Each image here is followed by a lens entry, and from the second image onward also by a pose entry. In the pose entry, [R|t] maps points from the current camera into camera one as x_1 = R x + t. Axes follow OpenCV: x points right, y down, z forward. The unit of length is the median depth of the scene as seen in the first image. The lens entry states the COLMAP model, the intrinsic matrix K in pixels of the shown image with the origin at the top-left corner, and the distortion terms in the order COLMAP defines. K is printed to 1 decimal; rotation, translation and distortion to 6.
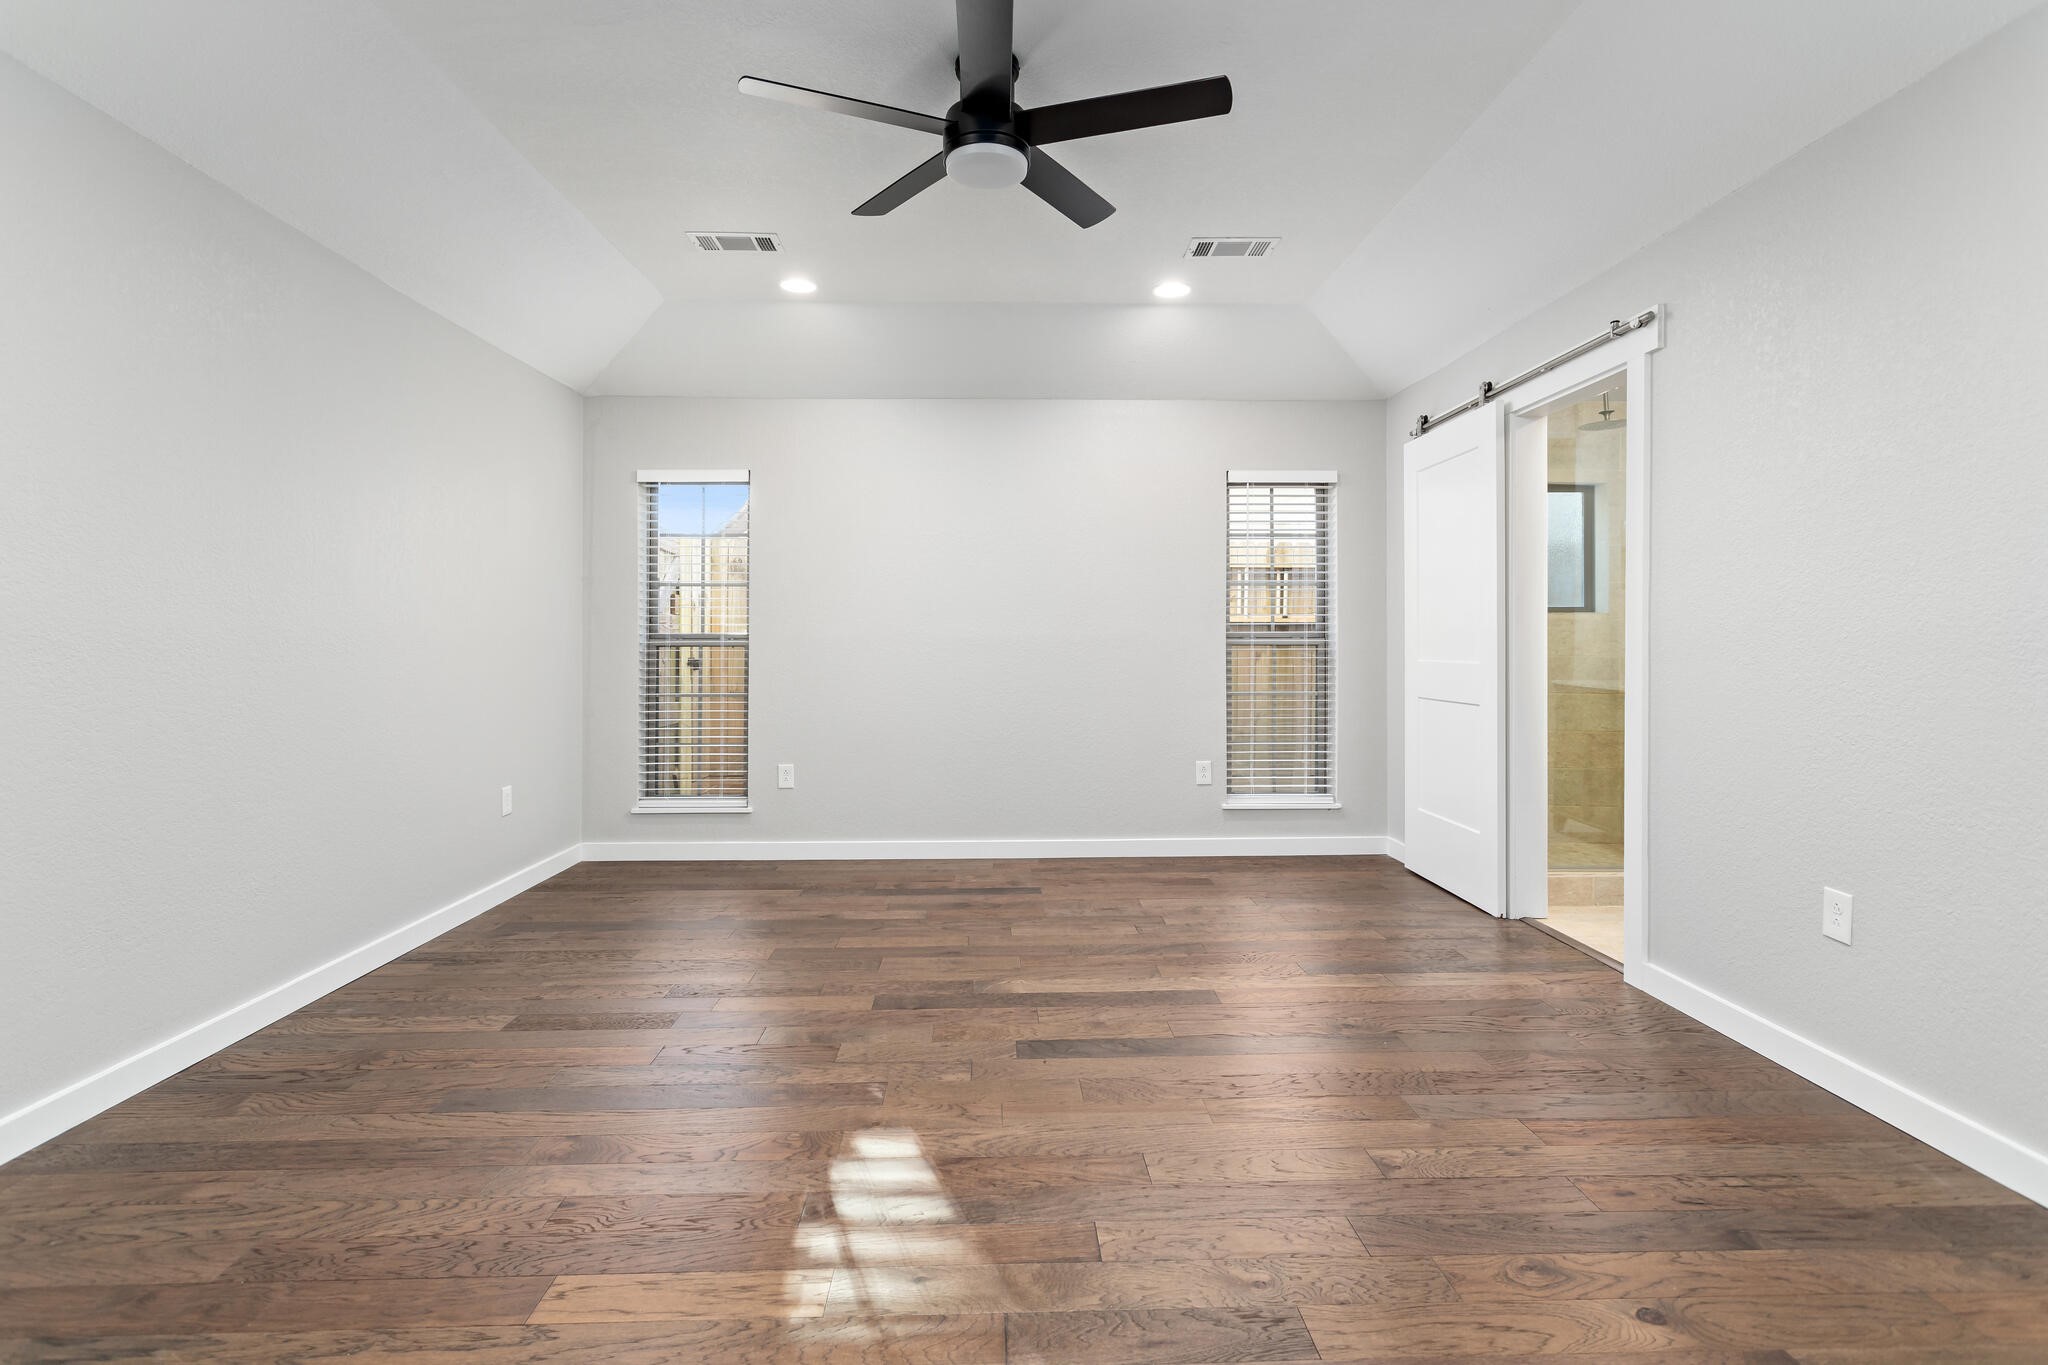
lens RADIAL K [[974.1, 0, 1022.6], [0, 974.1, 647.1], [0, 0, 1]] dist [0.011230, -0.000055]
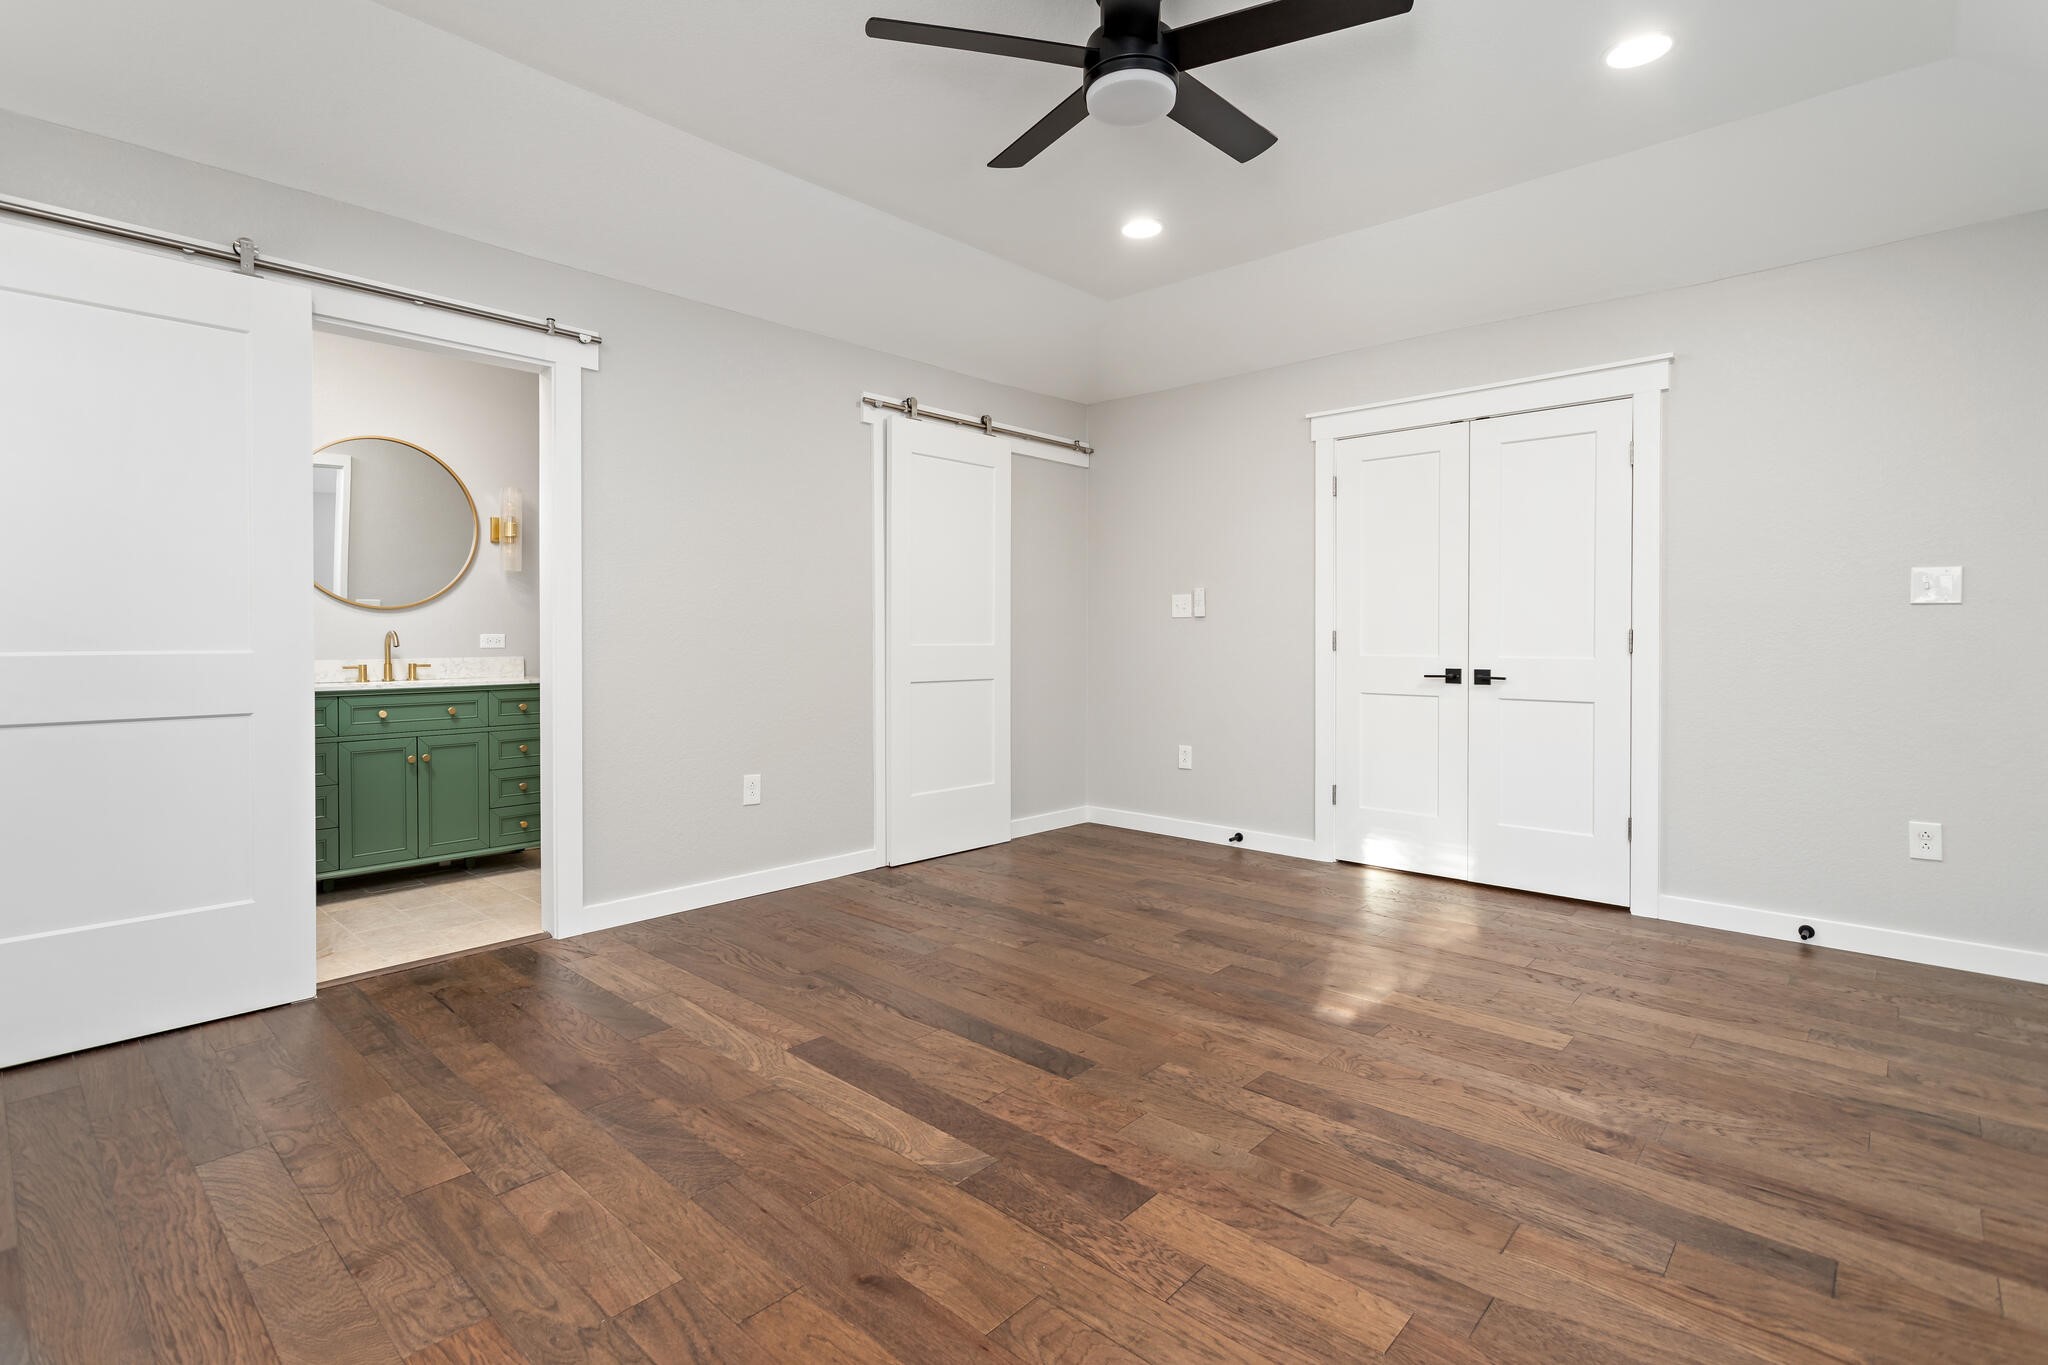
lens RADIAL K [[974.1, 0, 1022.6], [0, 974.1, 647.1], [0, 0, 1]] dist [0.011230, -0.000055]
pose [[-0.714338, -0.004635, 0.699786, -0.591629], [0.004089, 0.999933, 0.010798, 0.012920], [-0.699789, 0.010575, -0.714271, 1.674606]]
